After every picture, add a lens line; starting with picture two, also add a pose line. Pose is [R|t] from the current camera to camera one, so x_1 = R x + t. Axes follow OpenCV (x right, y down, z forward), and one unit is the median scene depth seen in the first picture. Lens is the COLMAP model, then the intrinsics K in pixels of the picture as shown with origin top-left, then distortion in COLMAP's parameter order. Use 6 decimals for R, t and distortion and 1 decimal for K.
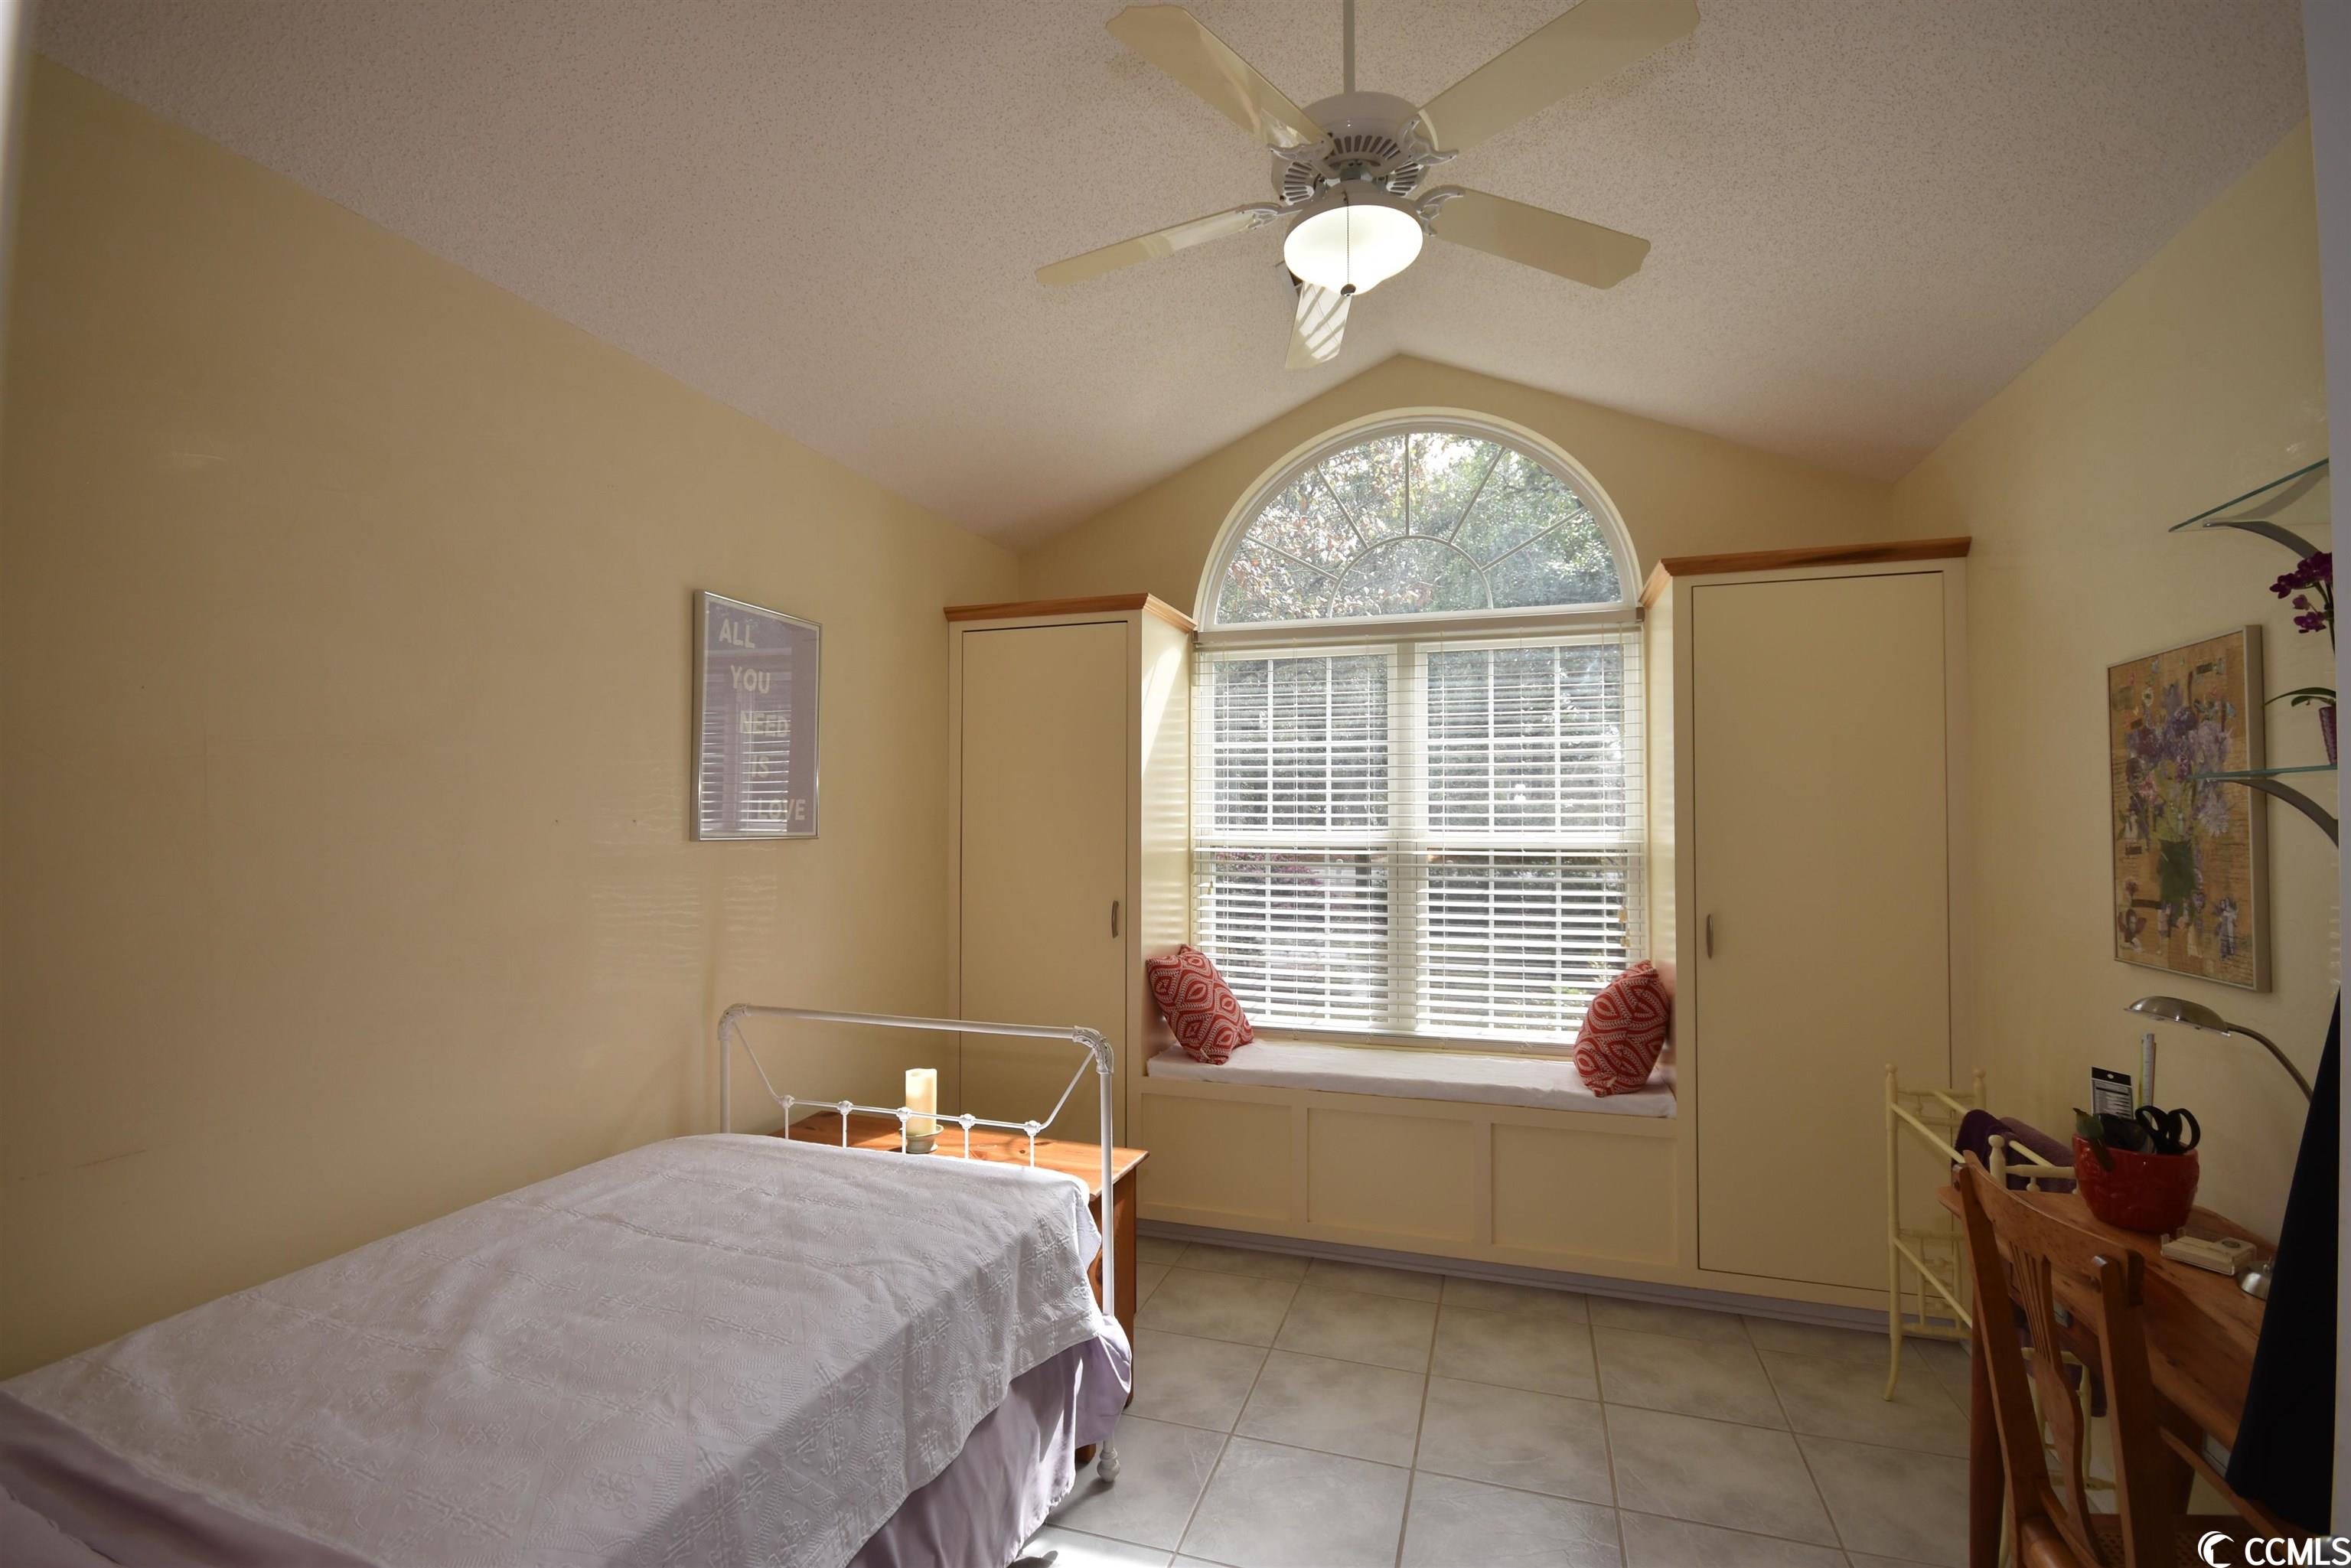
lens RADIAL K [[1030.1, 0, 1154.8], [0, 1030.1, 789.8], [0, 0, 1]] dist [0.002502, -0.008974]
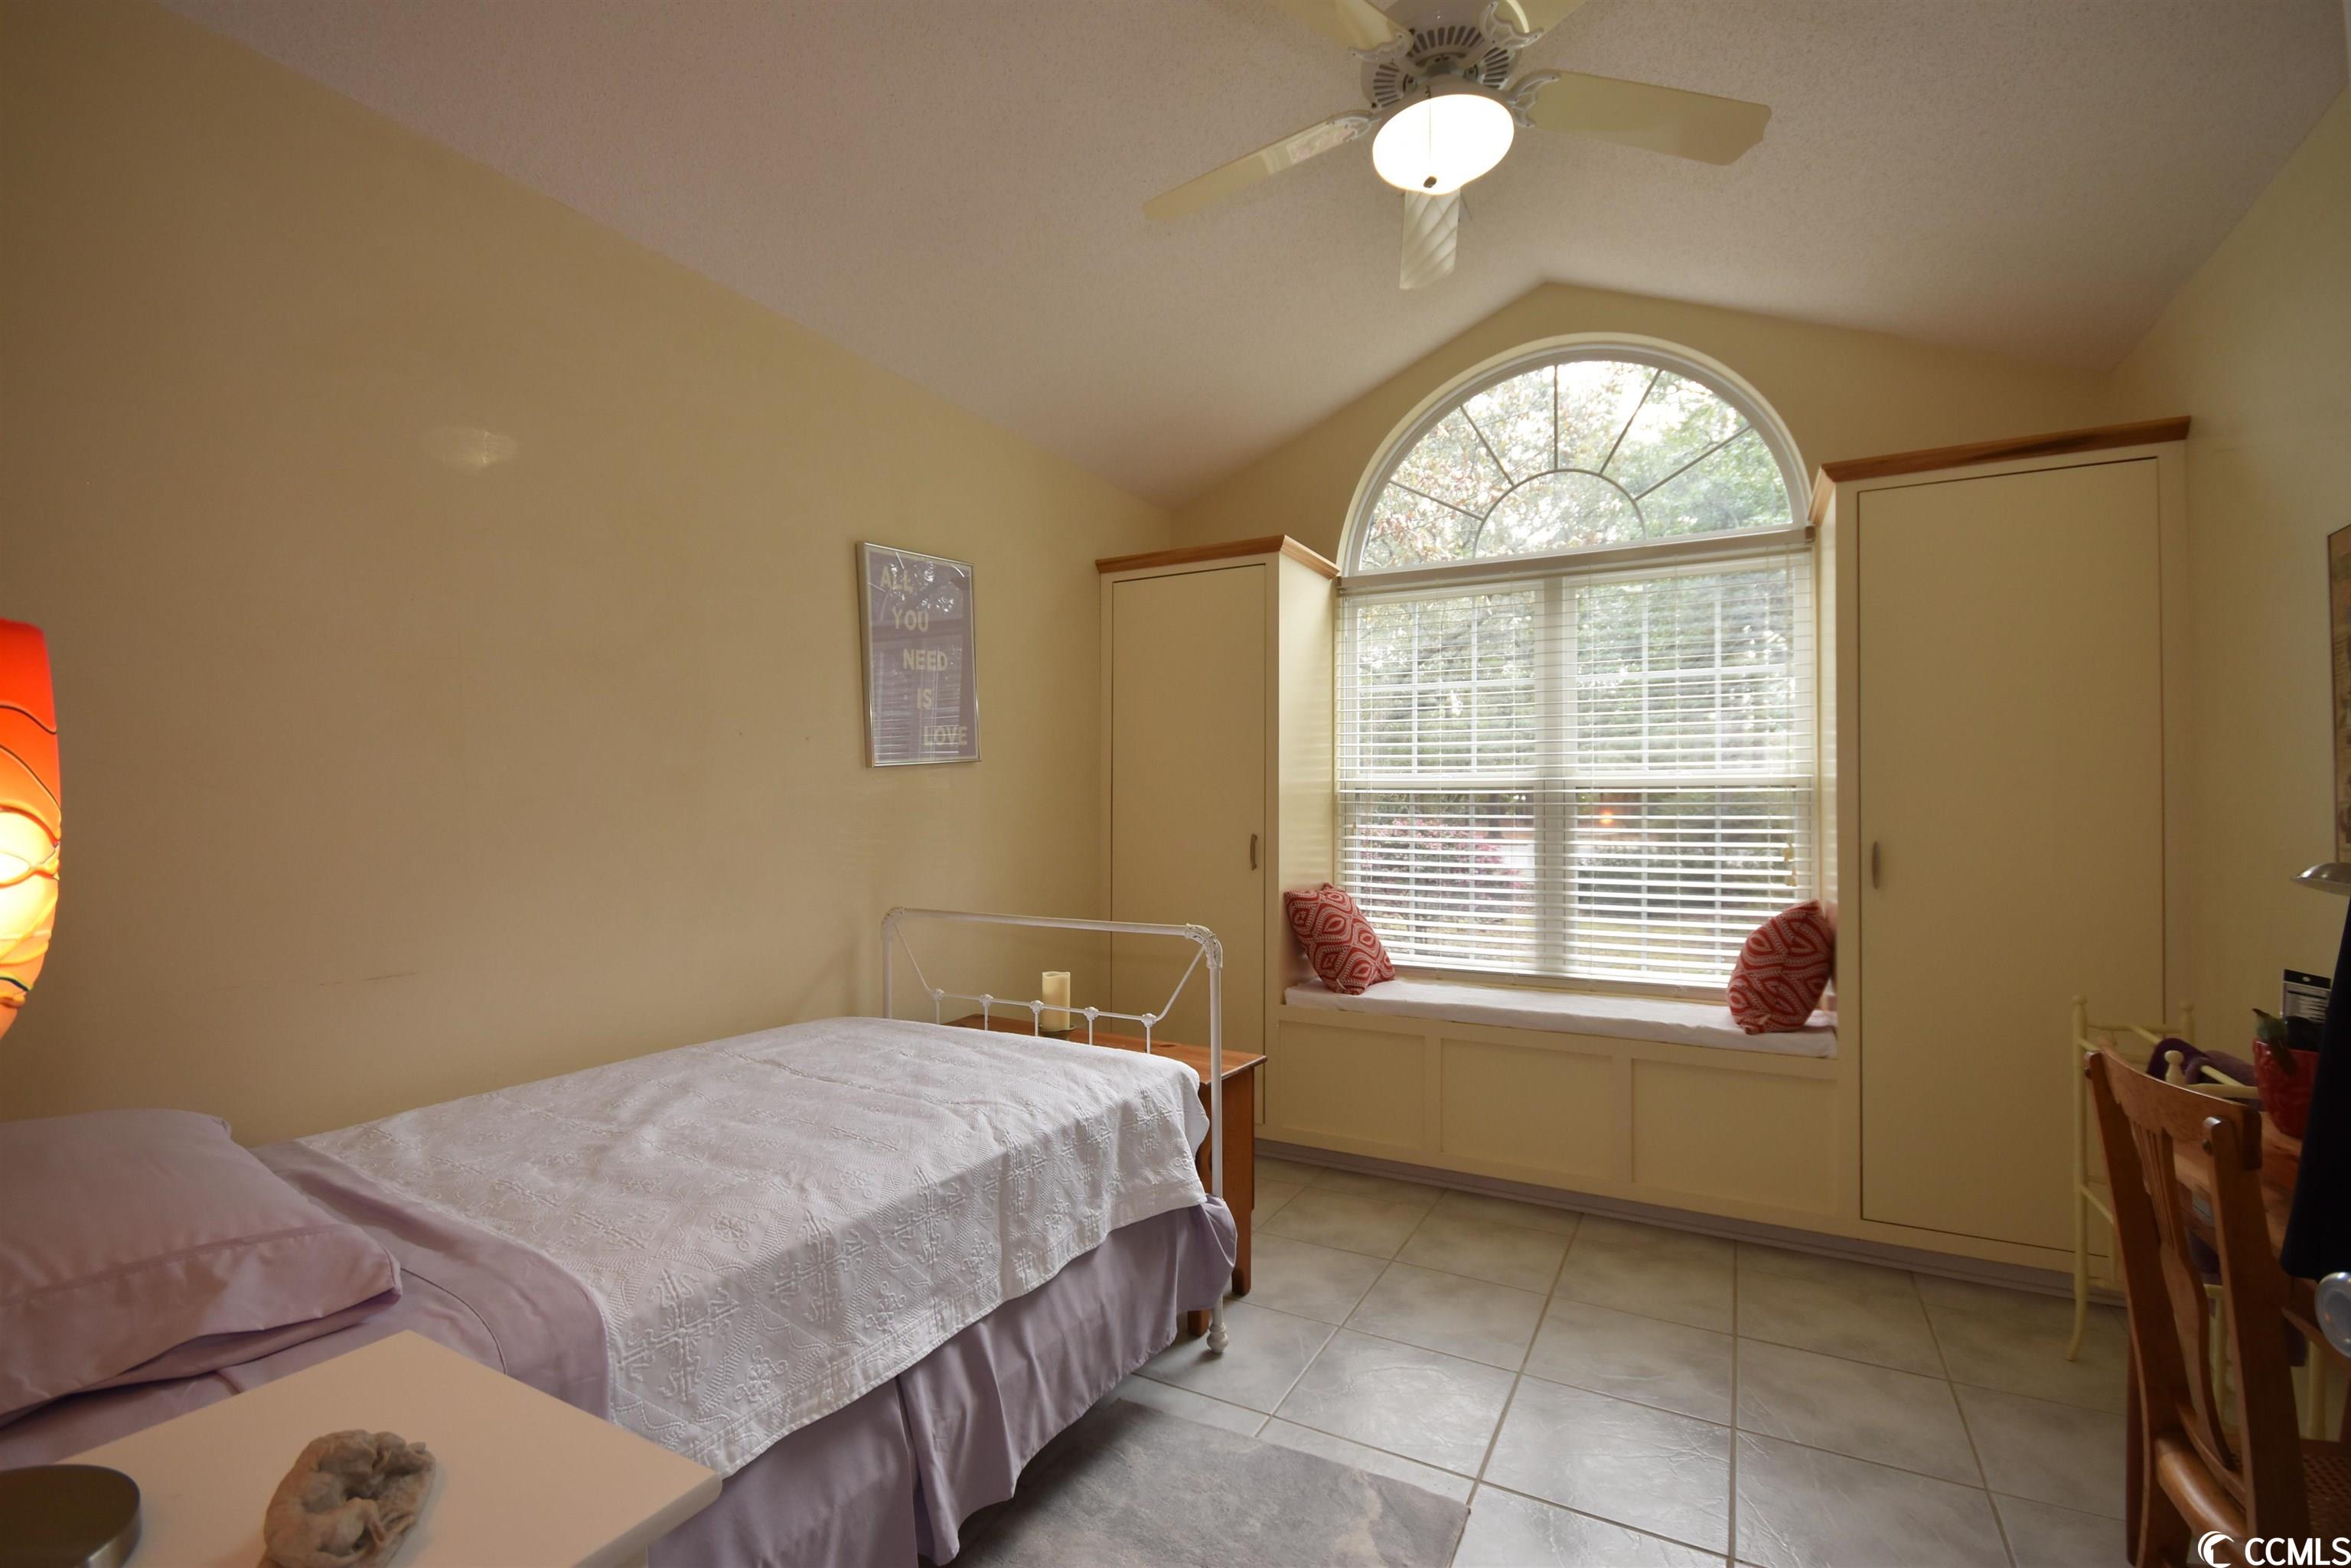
lens RADIAL K [[1030.1, 0, 1196.9], [0, 1030.1, 826.2], [0, 0, 1]] dist [0.002502, -0.008974]
pose [[0.983582, 0.000958, -0.180460, 0.113753], [0.001043, 0.999939, 0.010993, 0.108115], [0.180459, -0.011001, 0.983521, -0.035656]]
